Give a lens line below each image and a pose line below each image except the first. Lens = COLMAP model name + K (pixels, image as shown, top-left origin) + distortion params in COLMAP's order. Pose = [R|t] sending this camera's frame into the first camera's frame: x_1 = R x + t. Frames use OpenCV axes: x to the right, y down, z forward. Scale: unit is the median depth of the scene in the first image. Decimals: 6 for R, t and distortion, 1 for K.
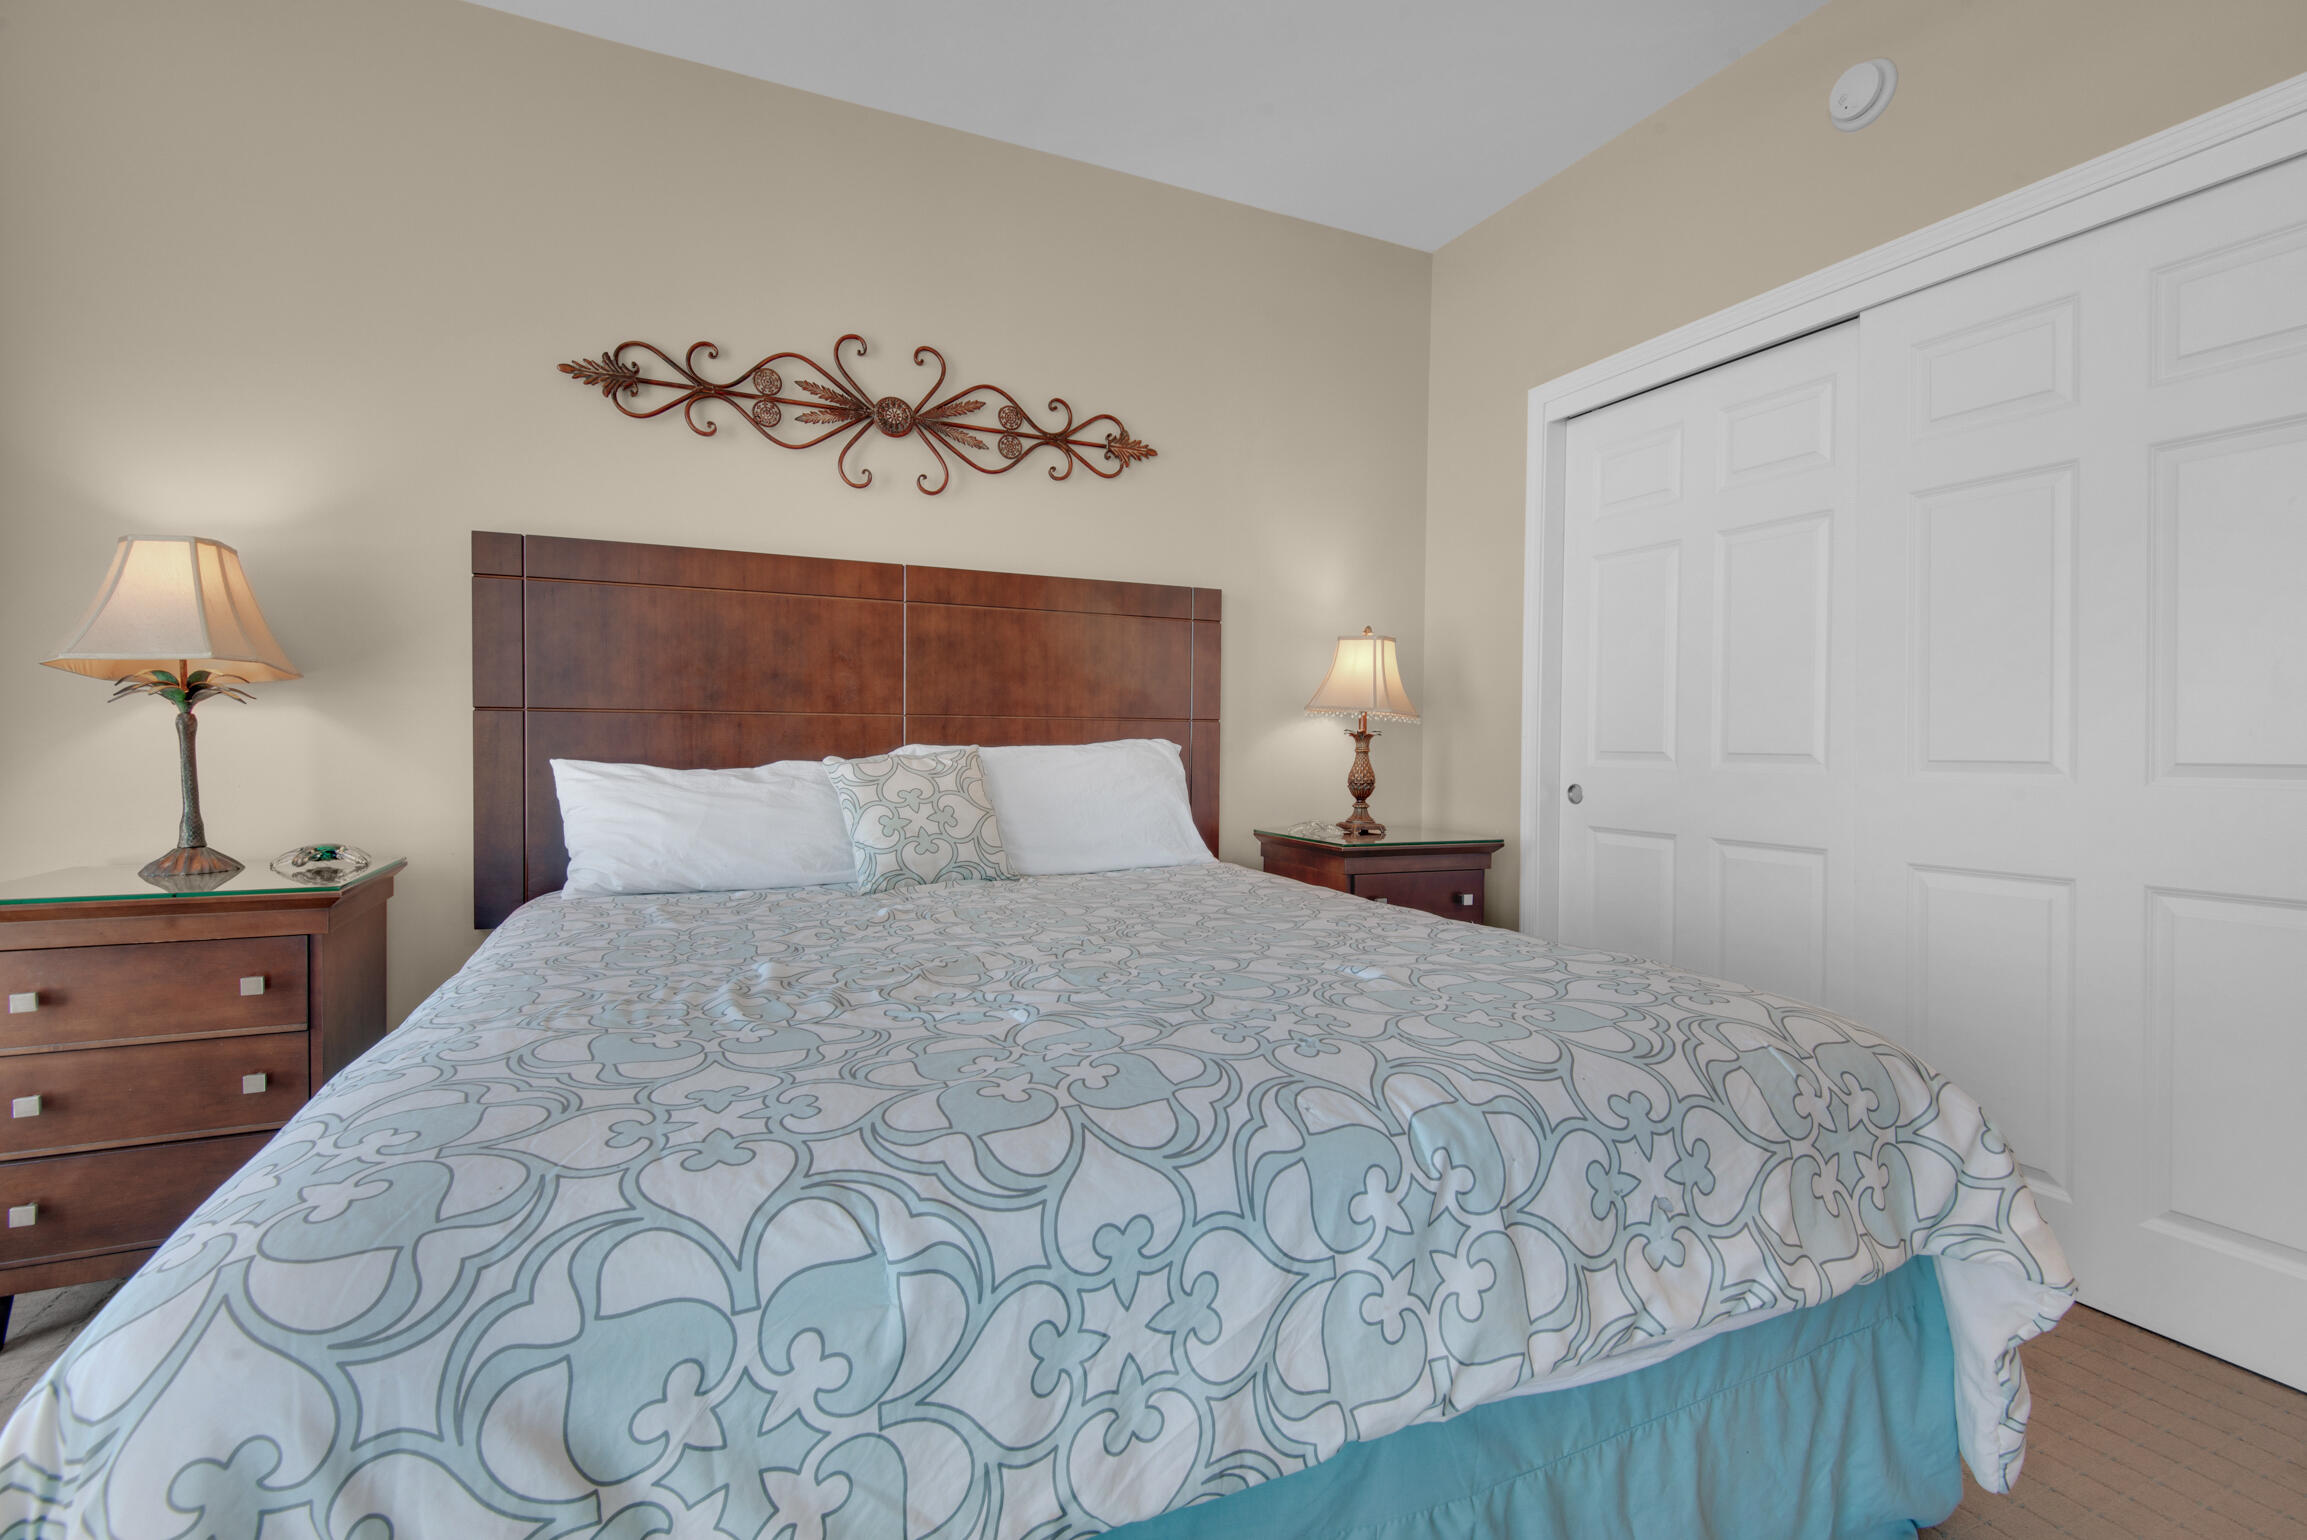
lens RADIAL K [[1071.7, 0, 1110.4], [0, 1071.7, 751.2], [0, 0, 1]] dist [0.003377, -0.000701]
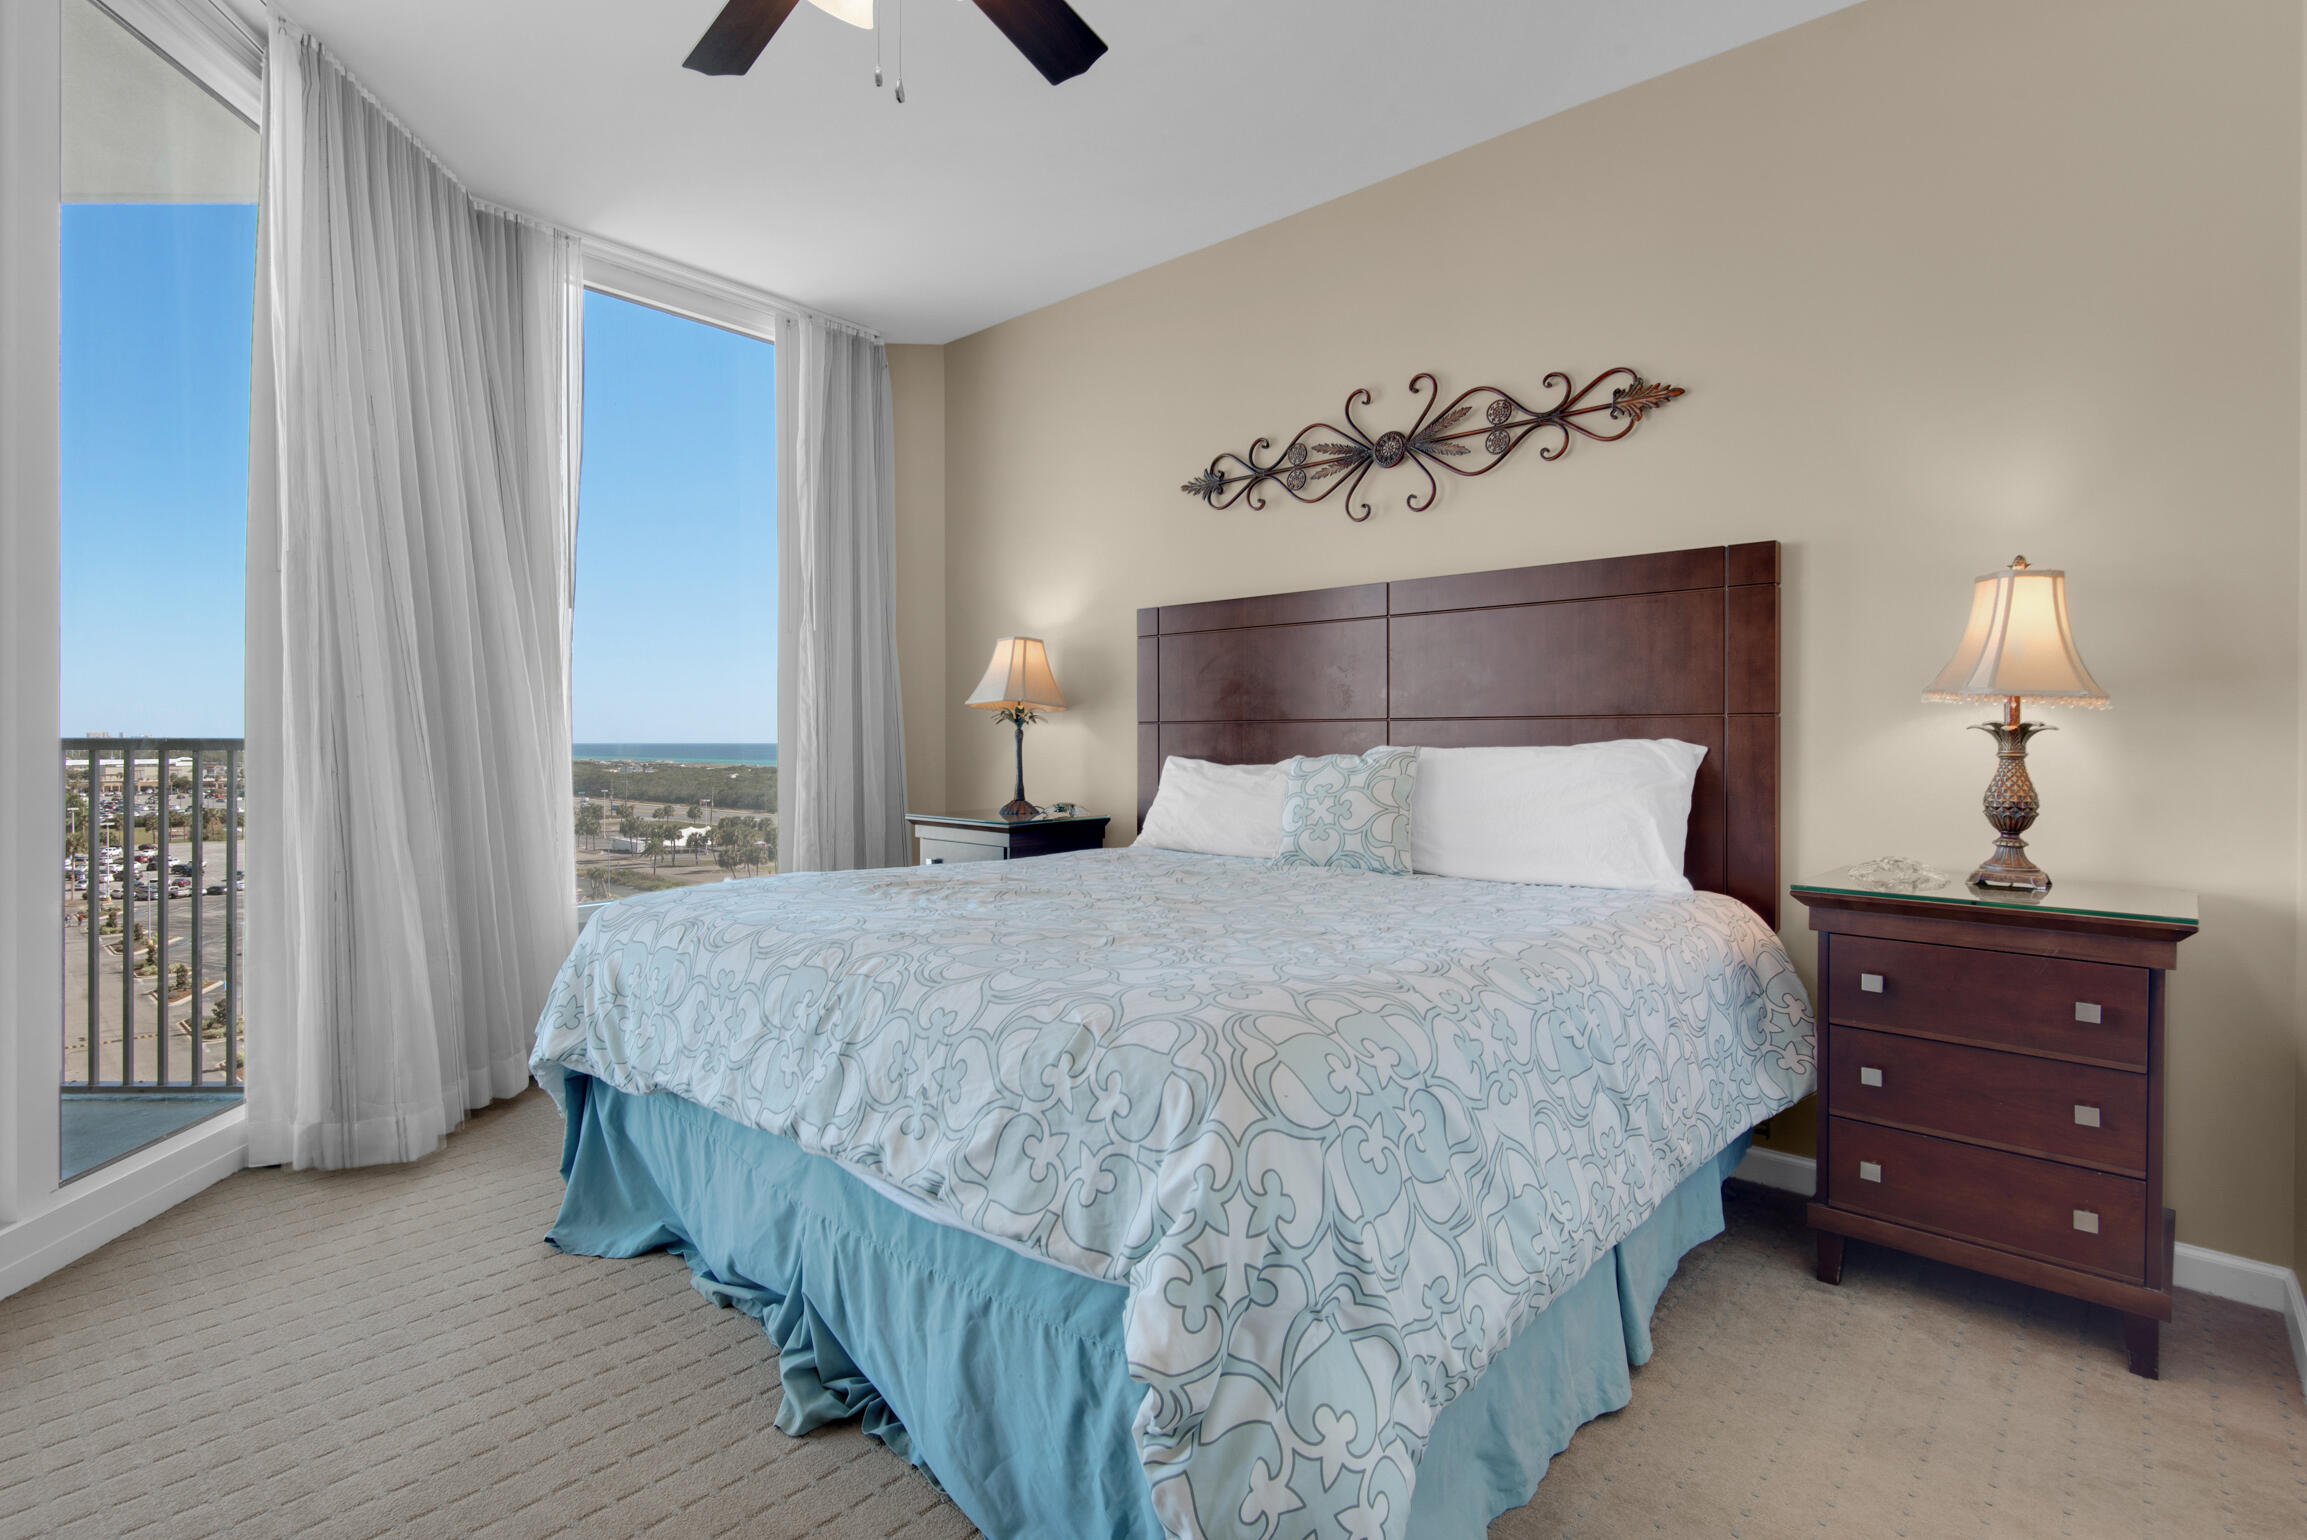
lens RADIAL K [[1071.7, 0, 1110.4], [0, 1071.7, 751.2], [0, 0, 1]] dist [0.003377, -0.000701]
pose [[0.372249, -0.000146, -0.928133, 0.709697], [-0.012425, 0.999910, -0.005140, 0.008187], [0.928050, 0.013446, 0.372213, 0.323249]]
